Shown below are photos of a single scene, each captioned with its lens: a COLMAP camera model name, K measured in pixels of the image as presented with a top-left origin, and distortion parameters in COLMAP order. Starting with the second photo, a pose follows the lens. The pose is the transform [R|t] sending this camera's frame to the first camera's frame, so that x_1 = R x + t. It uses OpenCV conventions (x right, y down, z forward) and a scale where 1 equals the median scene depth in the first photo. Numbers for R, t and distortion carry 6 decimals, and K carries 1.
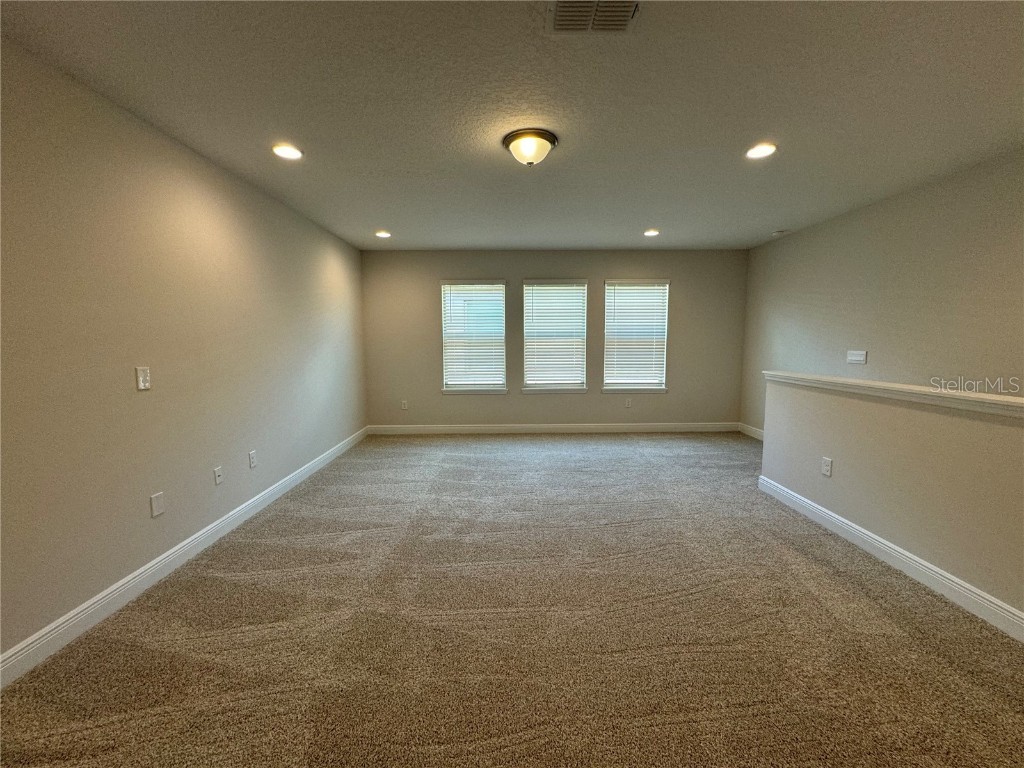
lens RADIAL K [[407.9, 0, 513.9], [0, 407.9, 383.3], [0, 0, 1]] dist [-0.001215, 0.000237]
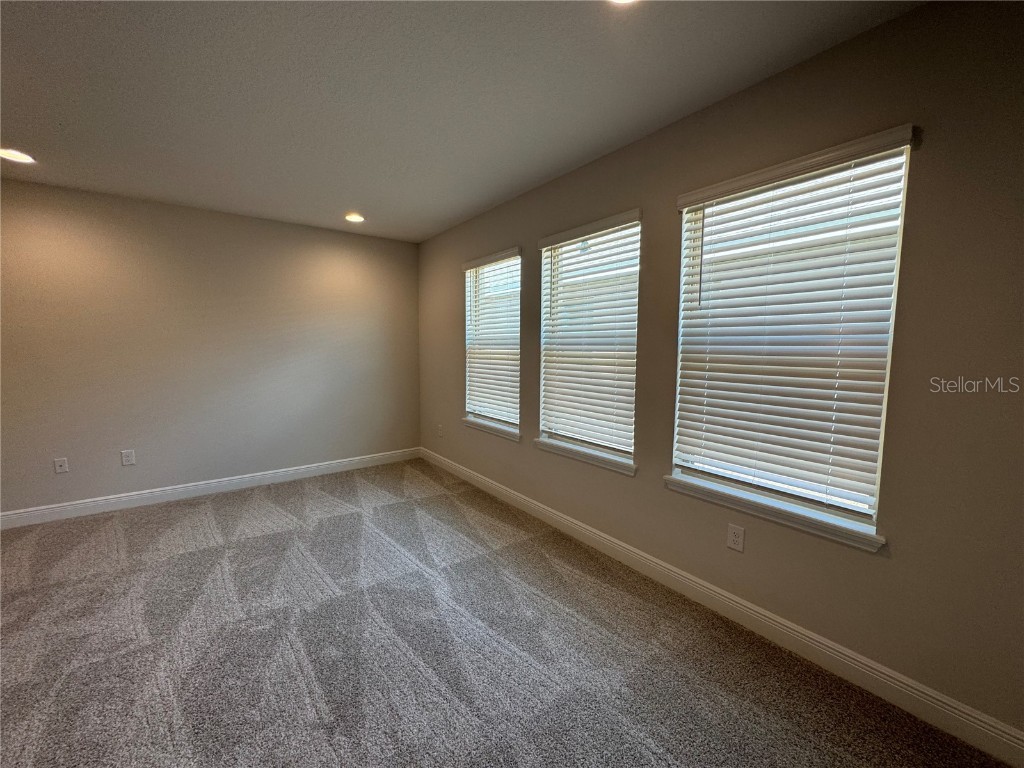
lens RADIAL K [[407.9, 0, 513.9], [0, 407.9, 383.3], [0, 0, 1]] dist [-0.001215, 0.000237]
pose [[0.588712, 0.079514, -0.804422, 0.452537], [-0.094518, 0.995095, 0.029188, -0.076185], [0.802798, 0.058849, 0.593340, 0.658465]]
